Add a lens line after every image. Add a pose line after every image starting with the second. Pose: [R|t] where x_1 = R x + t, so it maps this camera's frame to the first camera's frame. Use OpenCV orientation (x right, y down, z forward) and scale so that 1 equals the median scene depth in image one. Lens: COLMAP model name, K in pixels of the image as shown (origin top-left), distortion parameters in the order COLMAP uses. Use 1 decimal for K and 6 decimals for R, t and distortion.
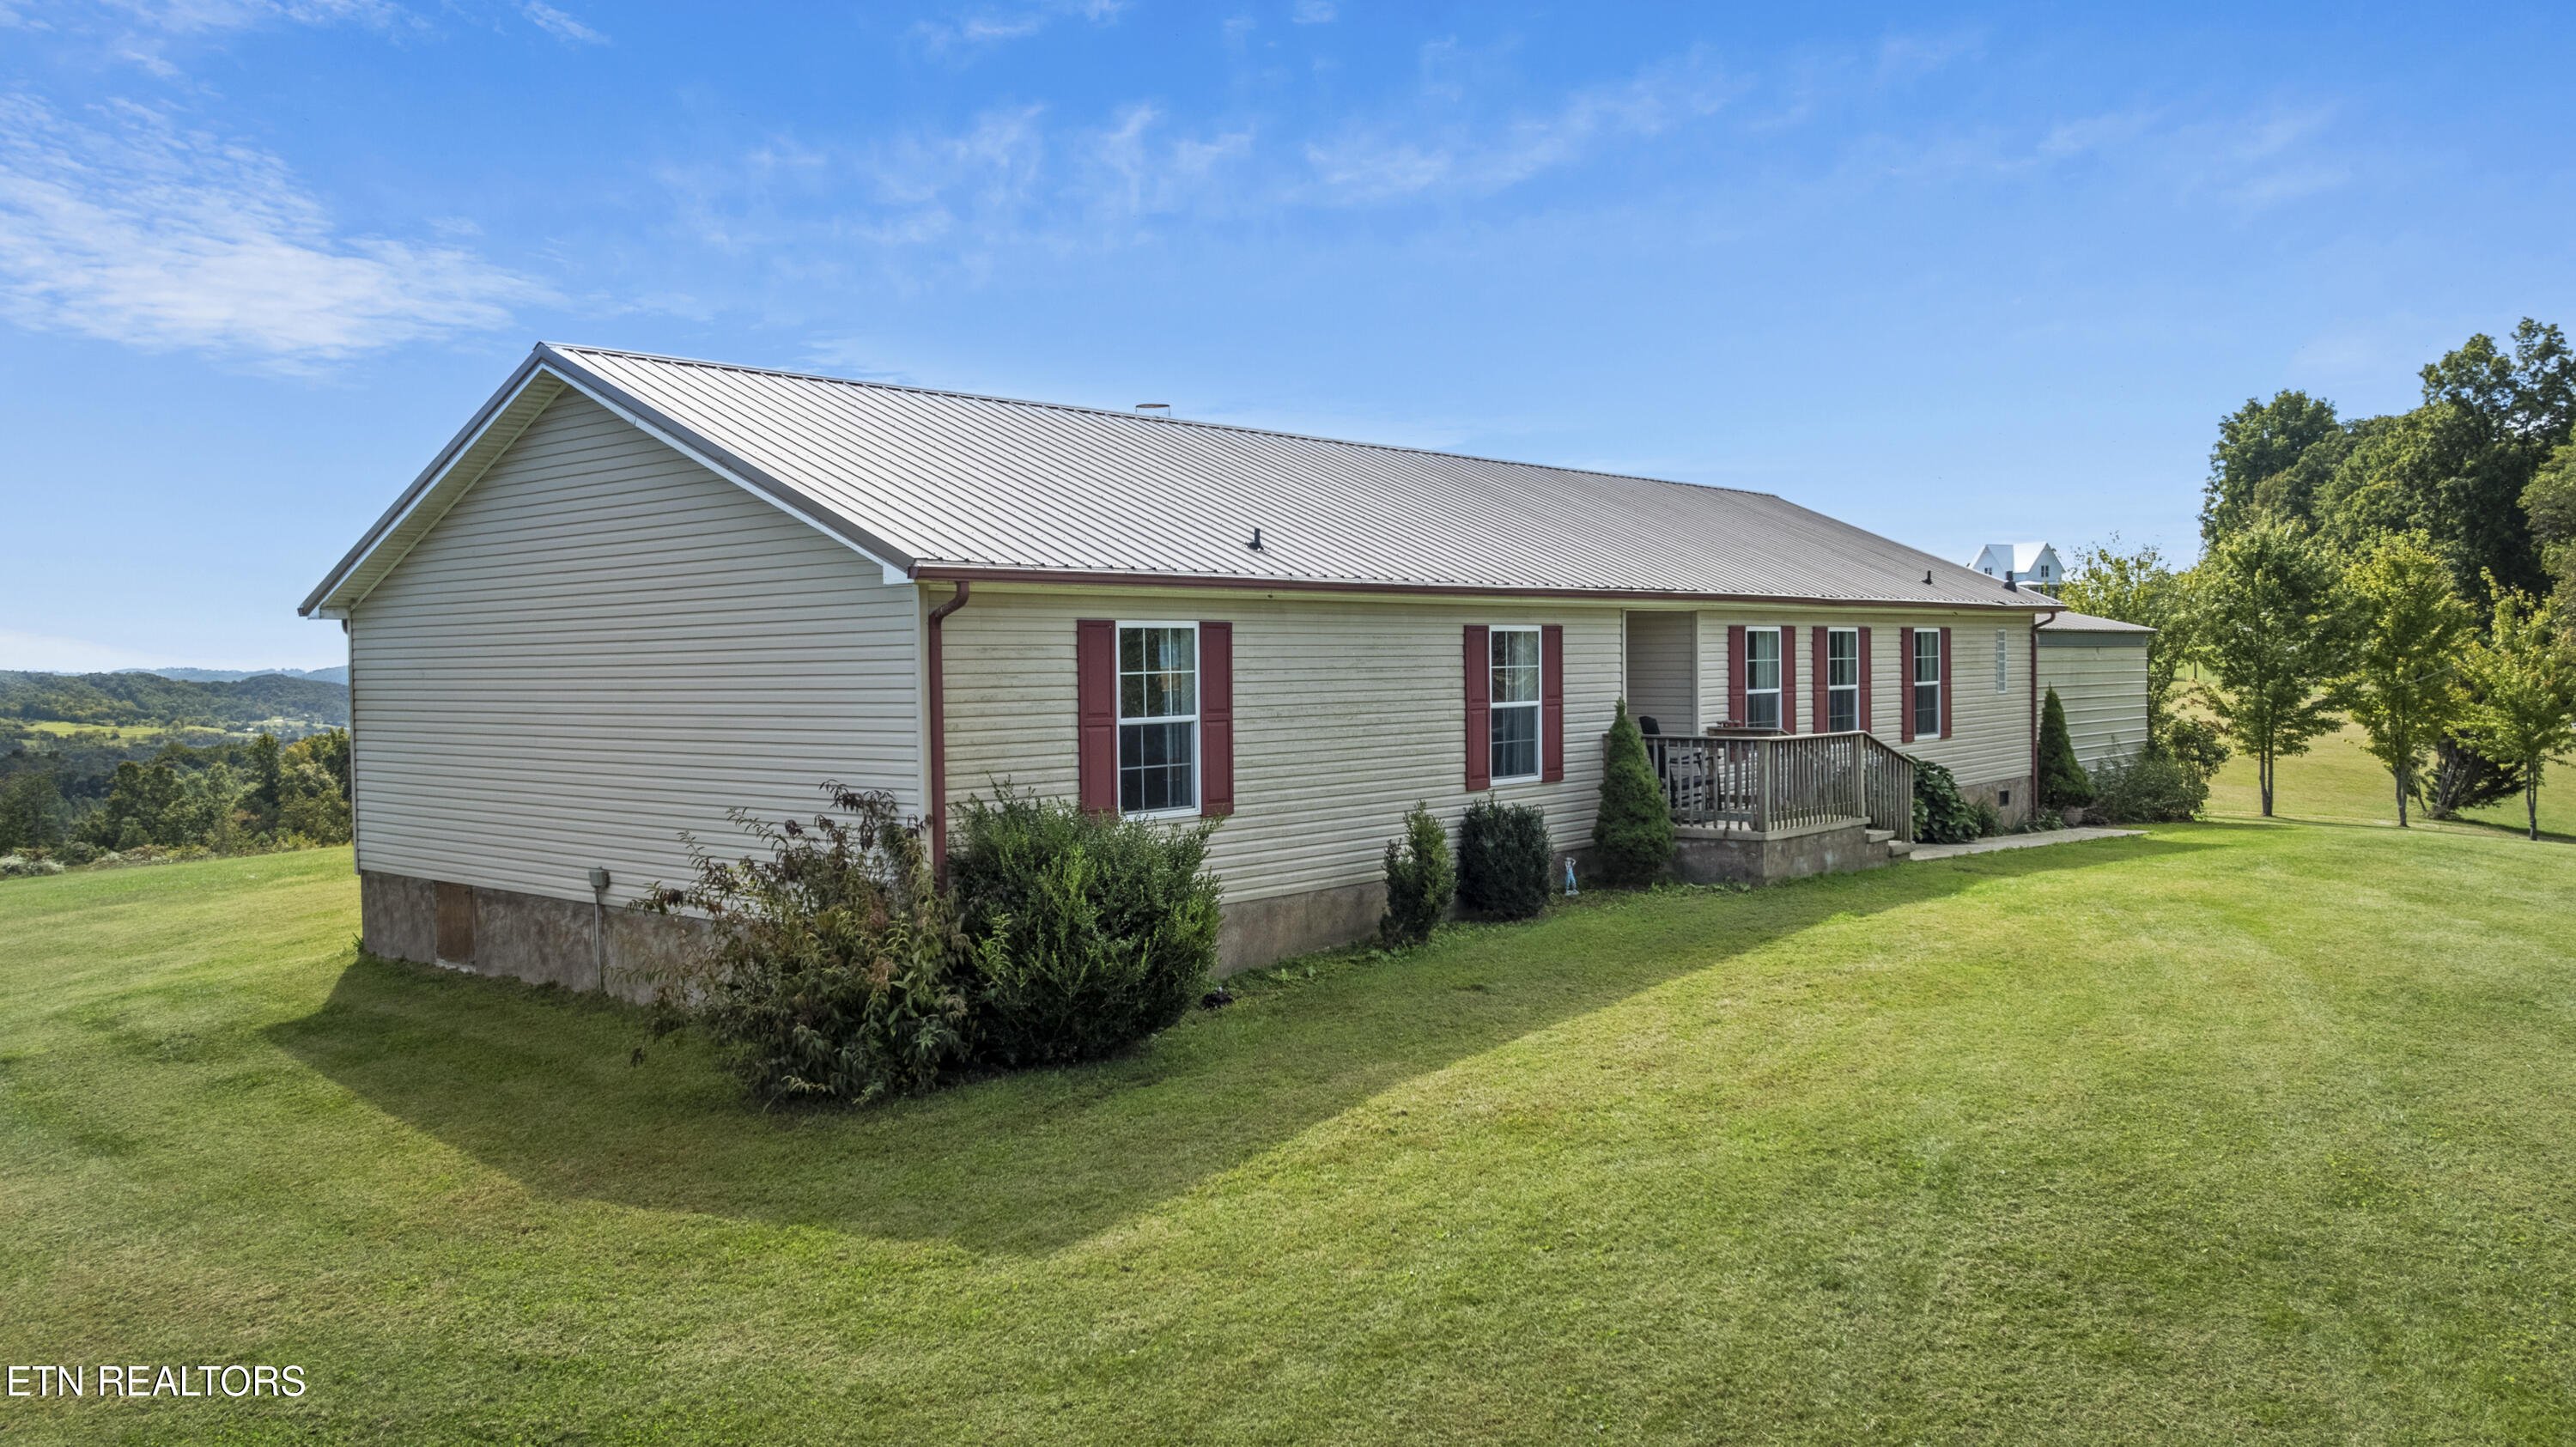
lens RADIAL K [[1903.0, 0, 1288.0], [0, 1903.0, 723.5], [0, 0, 1]] dist [-0.054357, 0.061796]
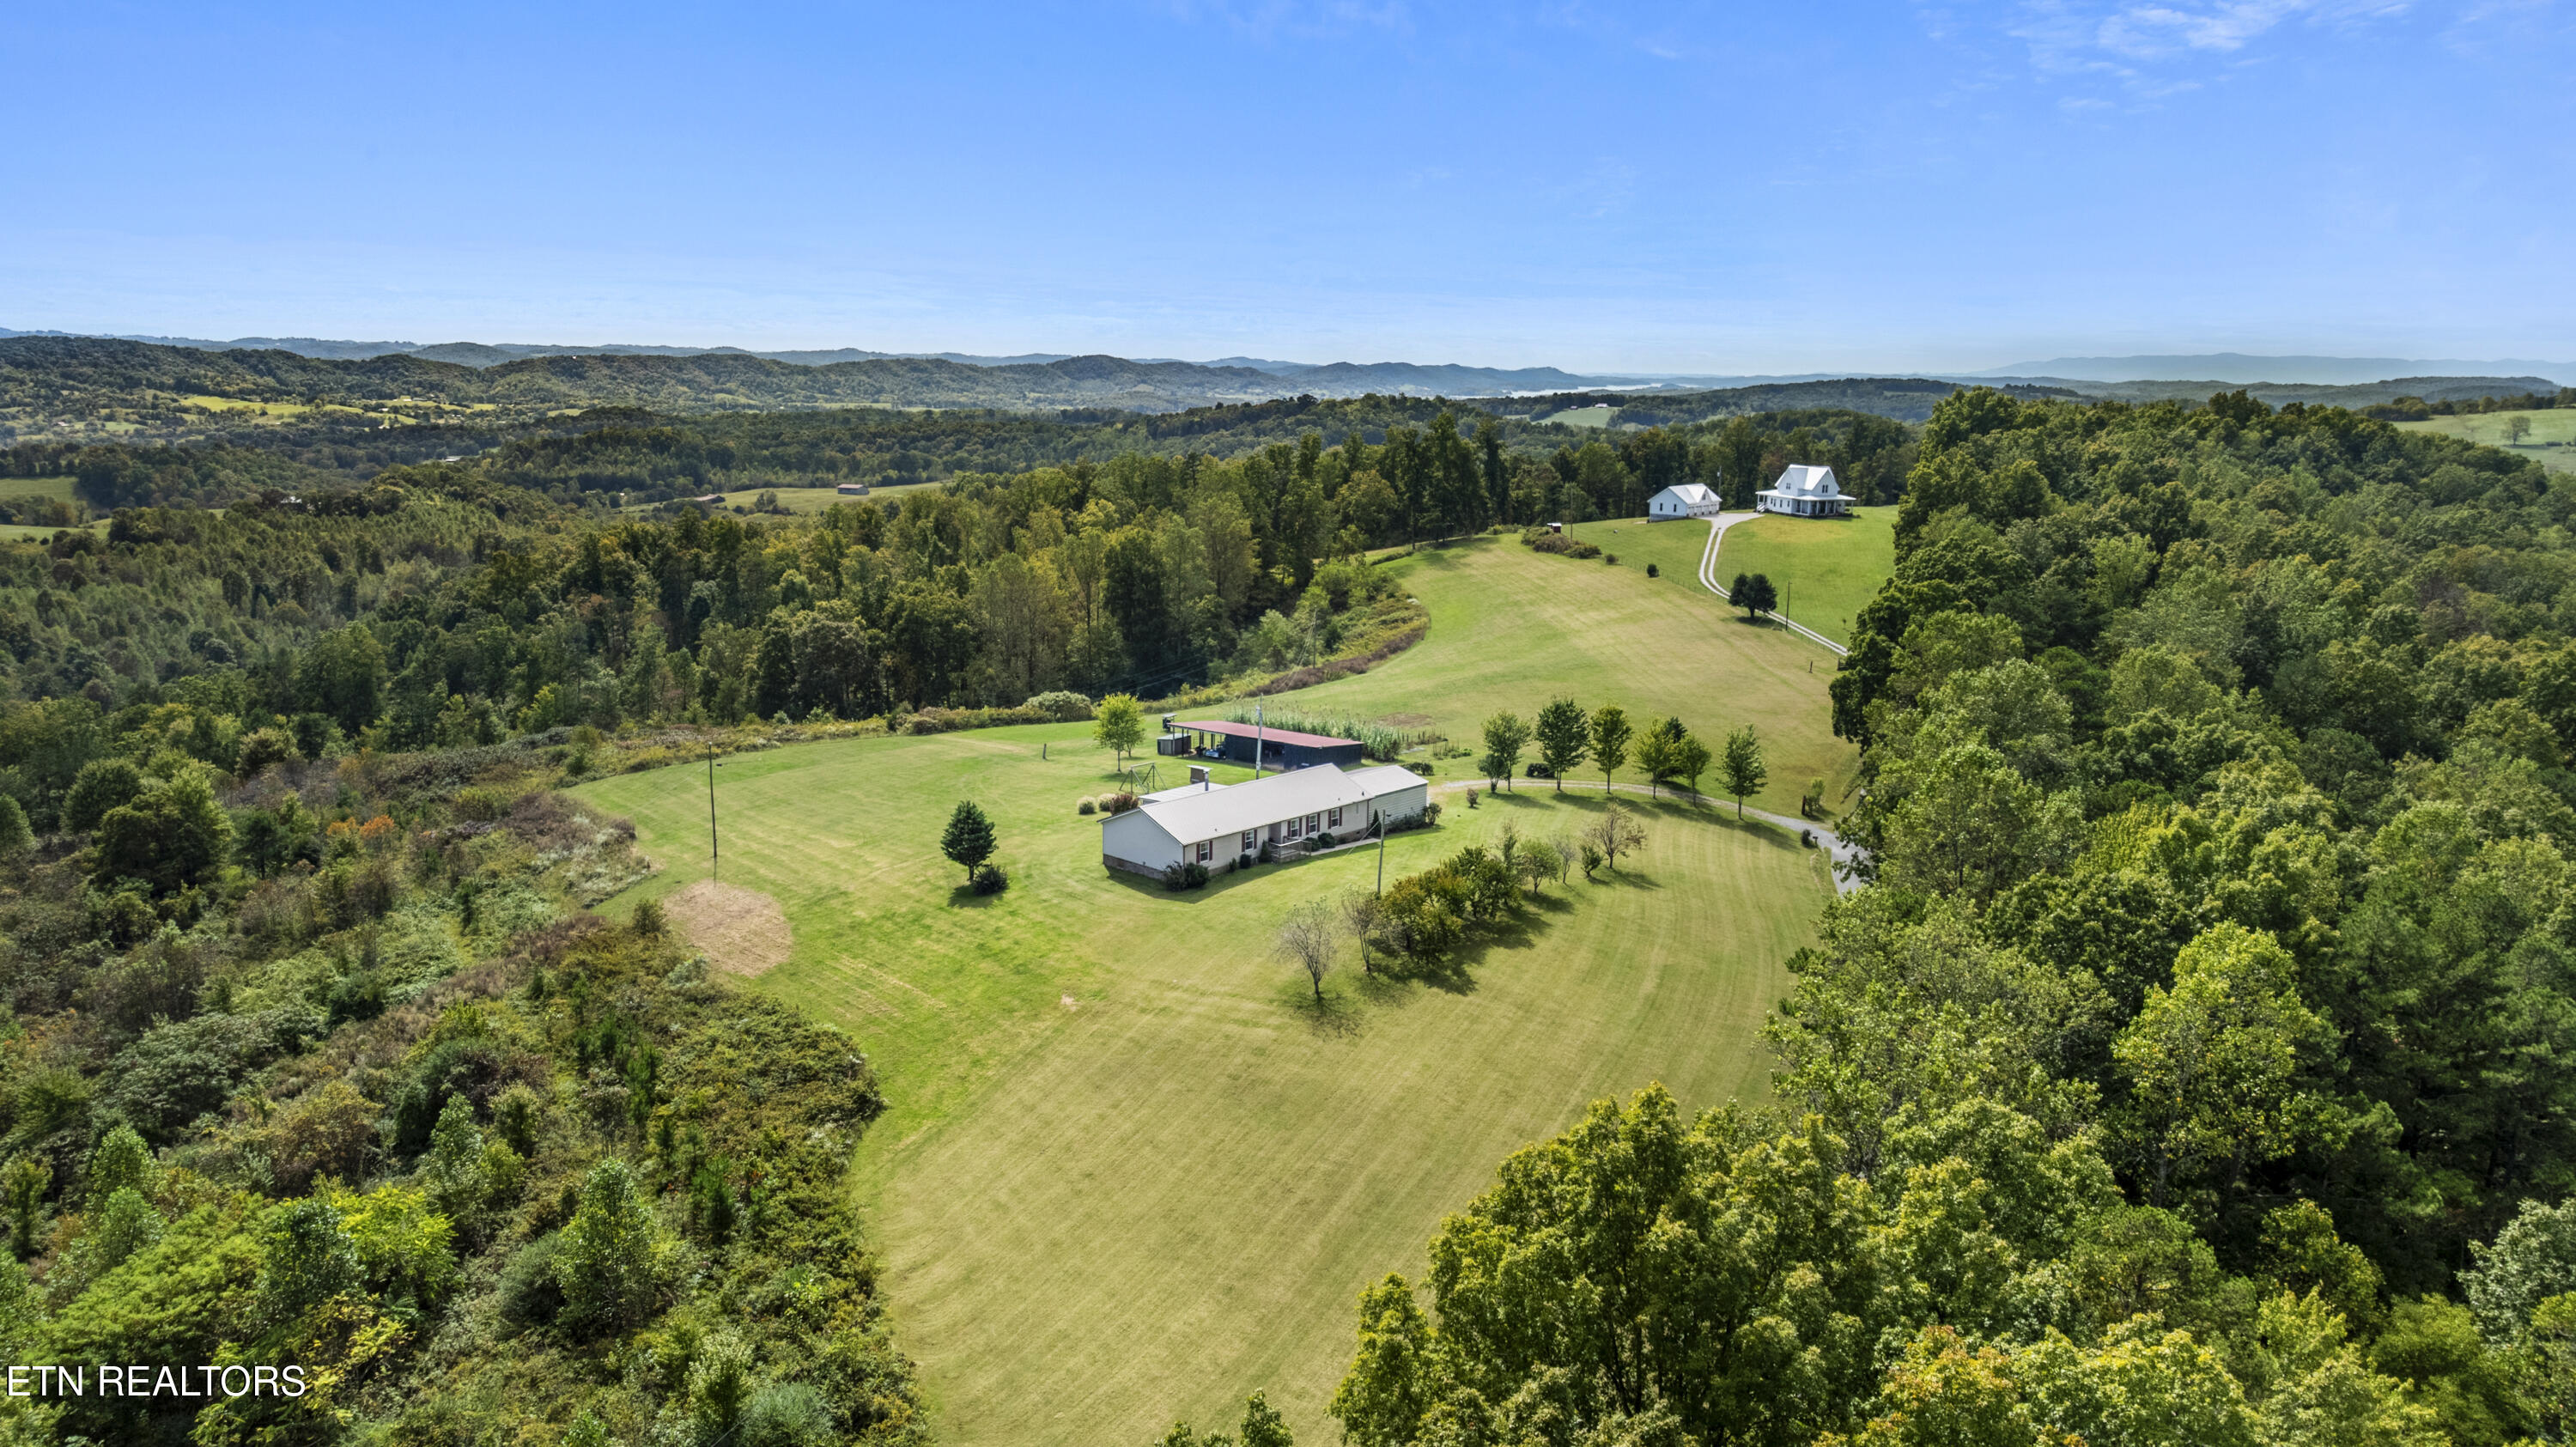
lens RADIAL K [[1821.7, 0, 1288.0], [0, 1821.7, 723.5], [0, 0, 1]] dist [-0.023983, 0.004638]
pose [[0.998759, 0.039831, -0.029888, 0.358299], [-0.034375, 0.985709, 0.164910, -1.292071], [0.036029, -0.163678, 0.985856, -4.738132]]
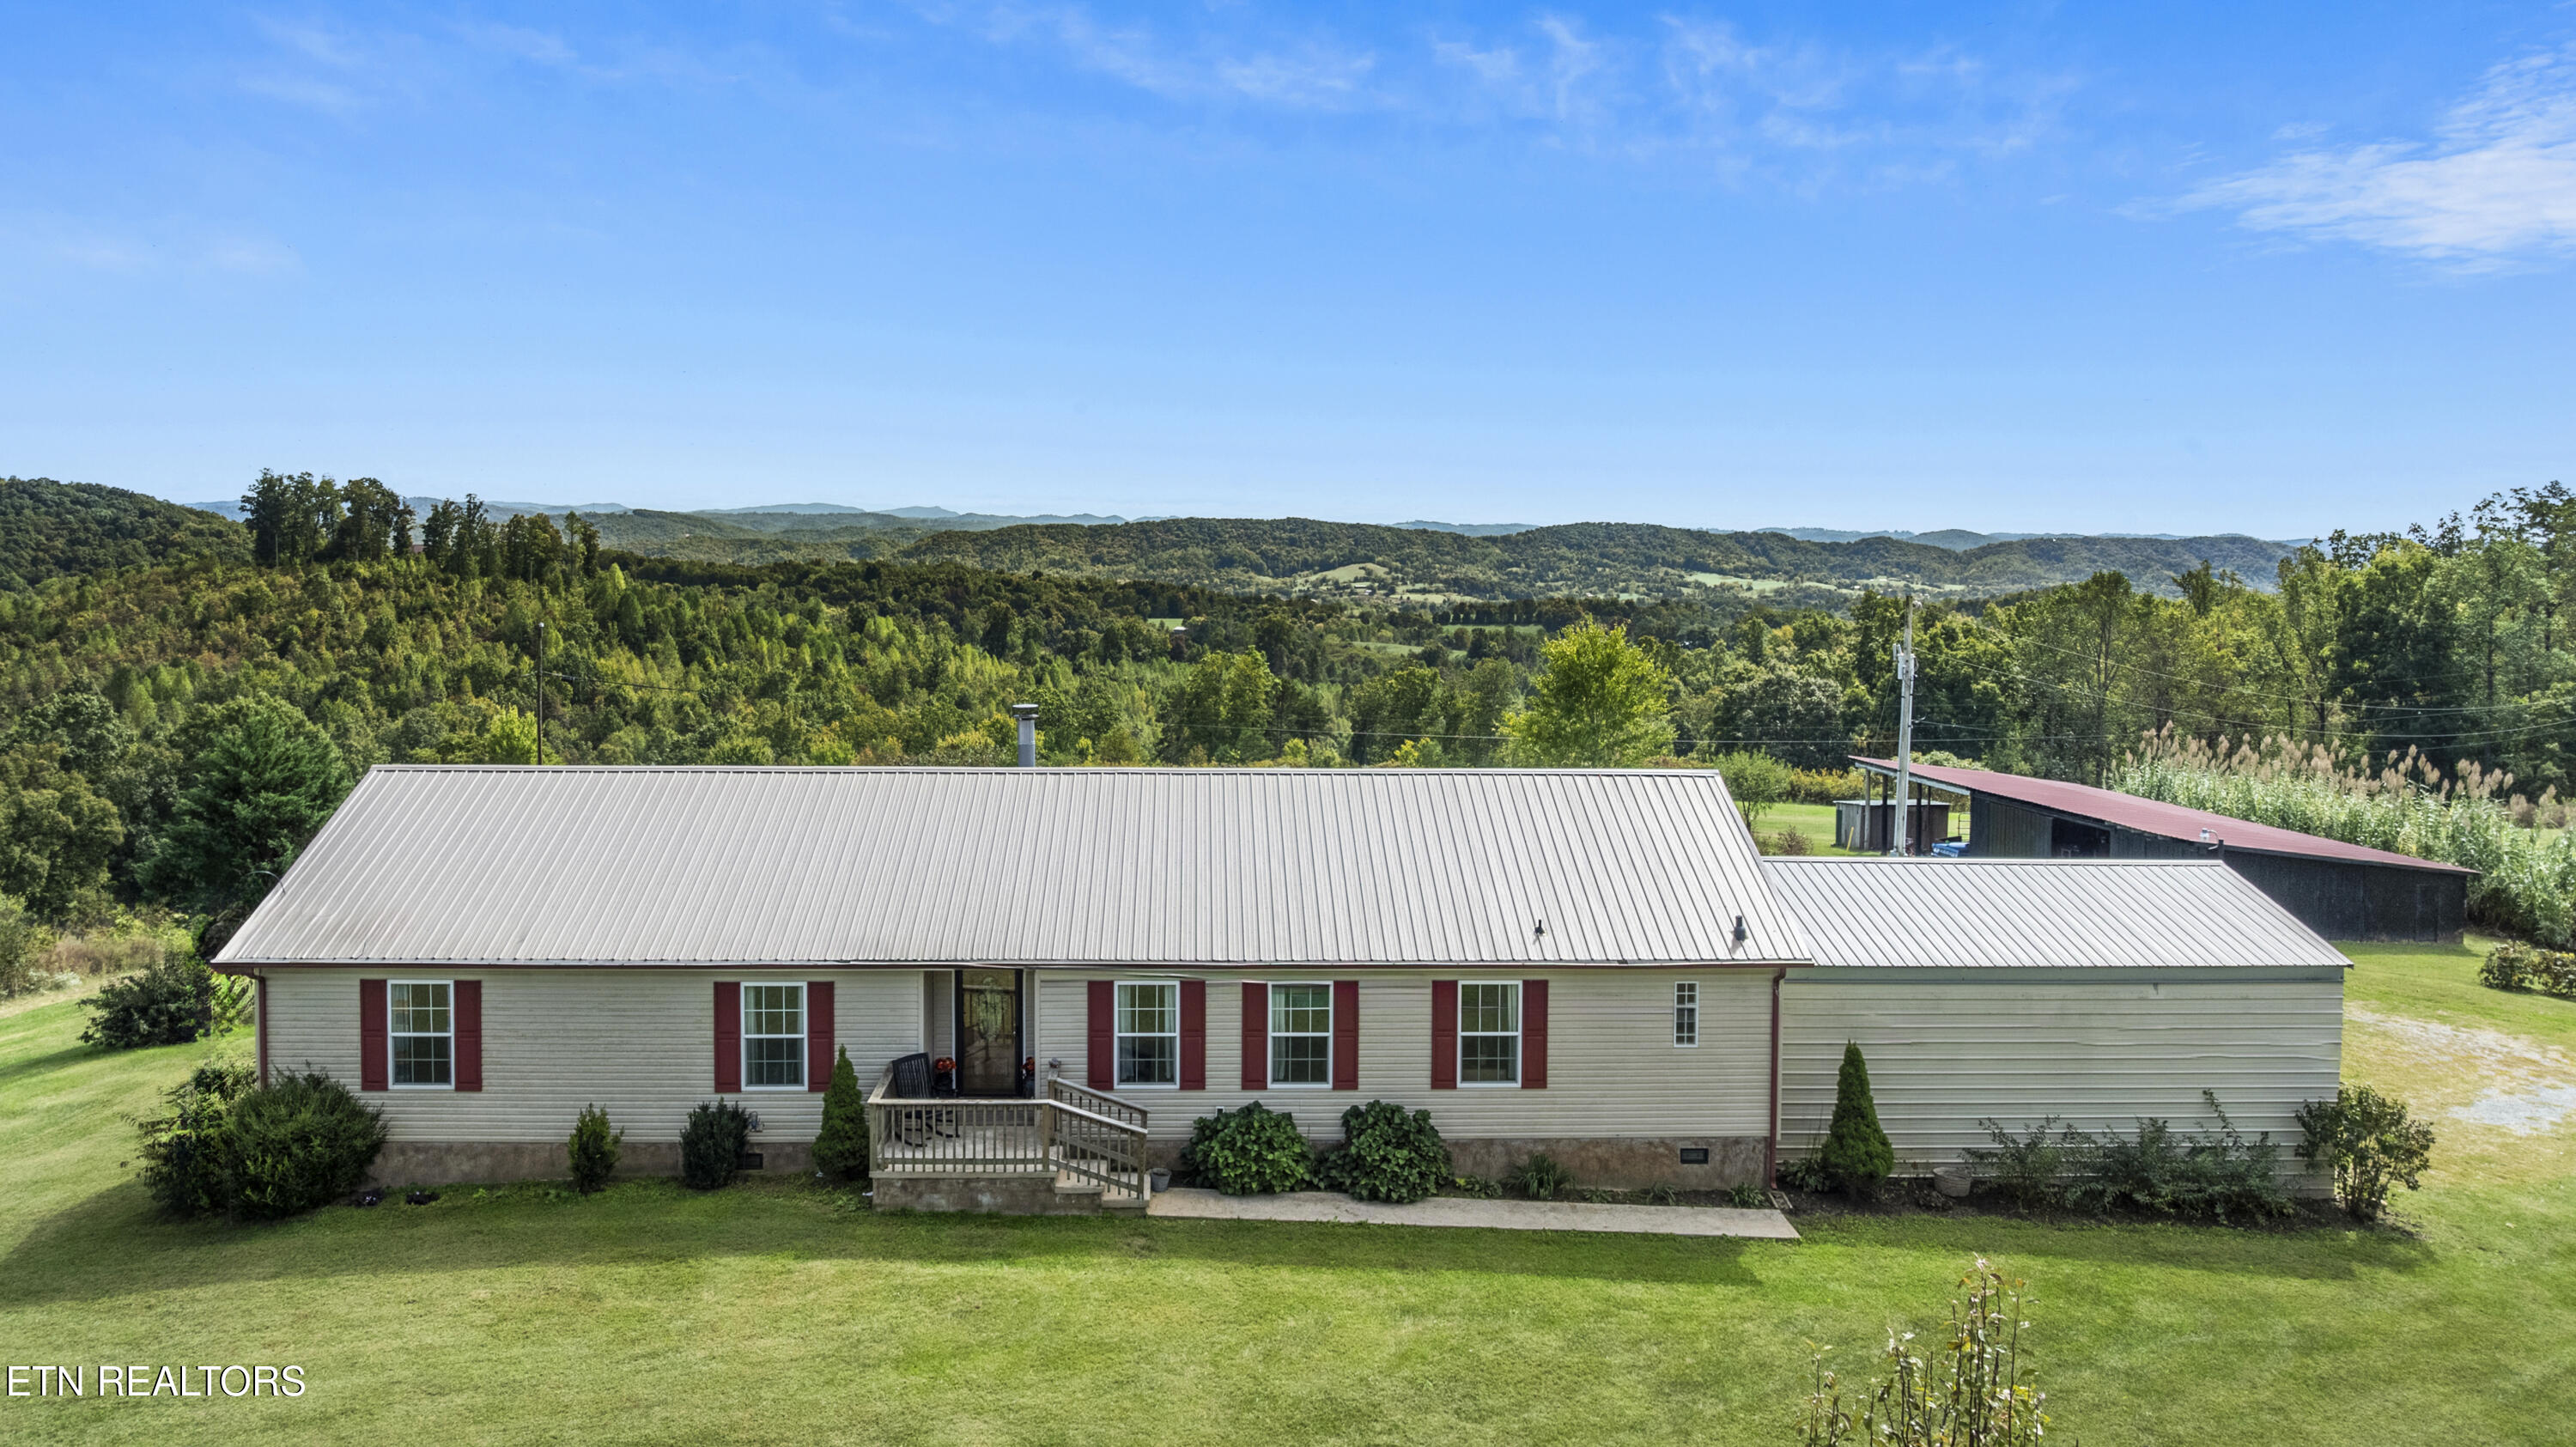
lens RADIAL K [[1850.9, 0, 1277.0], [0, 1850.9, 541.2], [0, 0, 1]] dist [-0.011882, -0.001699]
pose [[0.685834, 0.025835, -0.727299, 1.022927], [-0.044226, 0.999002, -0.006218, -0.289228], [0.726413, 0.036430, 0.686292, 0.218076]]
